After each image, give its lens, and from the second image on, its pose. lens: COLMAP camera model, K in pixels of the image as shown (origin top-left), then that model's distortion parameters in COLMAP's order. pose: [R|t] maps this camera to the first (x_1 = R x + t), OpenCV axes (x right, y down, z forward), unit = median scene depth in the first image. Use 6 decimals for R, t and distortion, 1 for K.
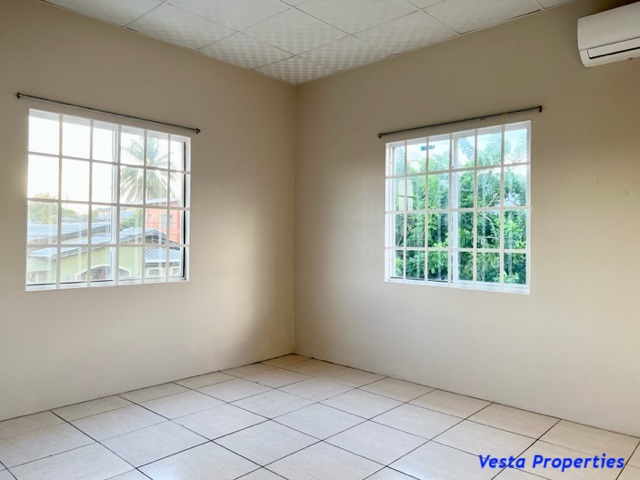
lens RADIAL K [[491.3, 0, 320.1], [0, 491.3, 240.4], [0, 0, 1]] dist [0.011867, 0.001483]
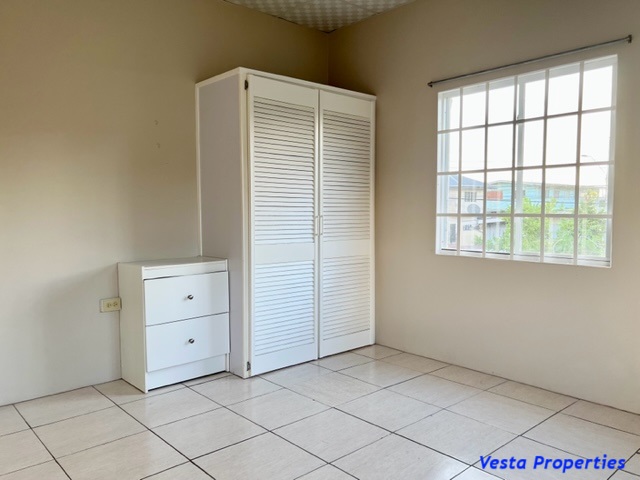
lens RADIAL K [[491.3, 0, 320.1], [0, 491.3, 239.1], [0, 0, 1]] dist [0.011867, 0.001483]
pose [[-0.089604, 0.040260, -0.995163, 0.548672], [-0.006525, 0.999138, 0.041008, 0.021761], [0.995956, 0.010168, -0.089264, 0.793605]]
